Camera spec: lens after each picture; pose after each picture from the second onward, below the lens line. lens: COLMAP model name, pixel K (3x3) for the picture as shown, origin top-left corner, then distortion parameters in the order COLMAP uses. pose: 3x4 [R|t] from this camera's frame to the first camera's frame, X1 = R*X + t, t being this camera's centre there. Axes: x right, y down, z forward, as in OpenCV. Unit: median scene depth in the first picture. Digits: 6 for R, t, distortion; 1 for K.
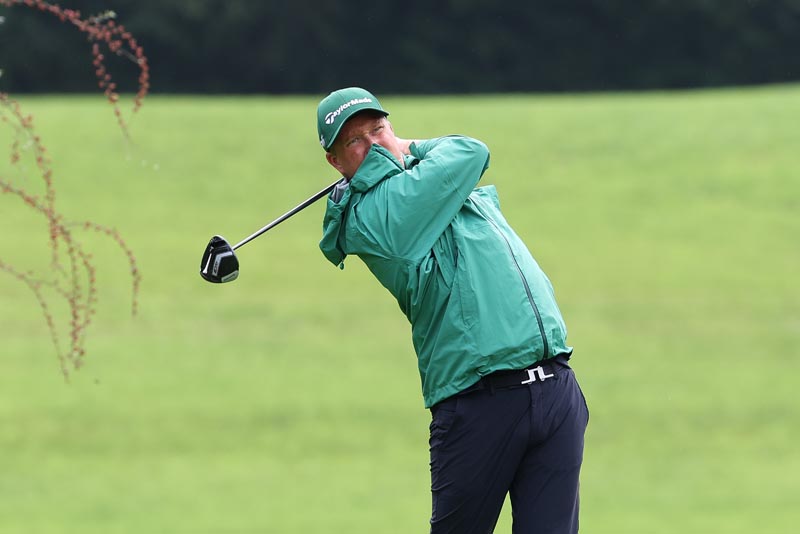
lens RADIAL K [[5551.8, 0, 399.4], [0, 5551.8, 267.6], [0, 0, 1]] dist [0.337710, 0.000000]
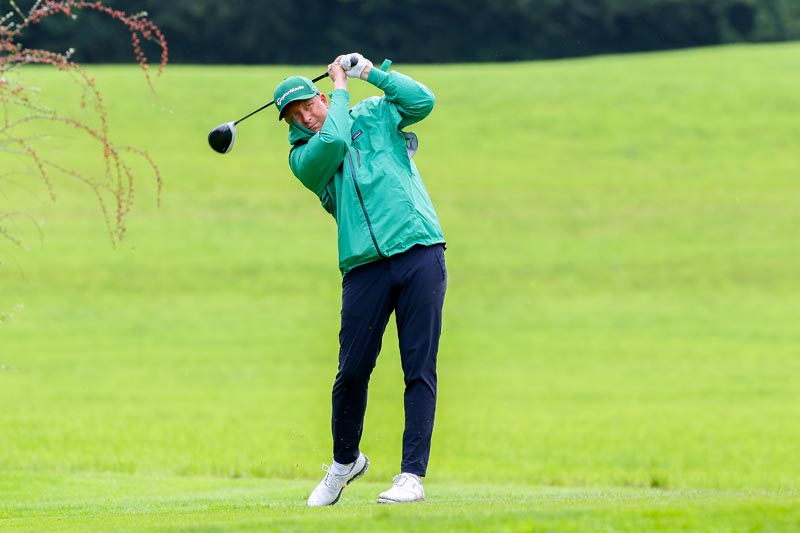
lens RADIAL K [[5551.8, 0, 398.7], [0, 5551.8, 265.8], [0, 0, 1]] dist [0.337710, 0.000000]
pose [[0.999974, 0.002426, -0.006772, 0.030875], [-0.002340, 0.999917, 0.012643, 0.005818], [0.006802, -0.012627, 0.999897, -0.572050]]
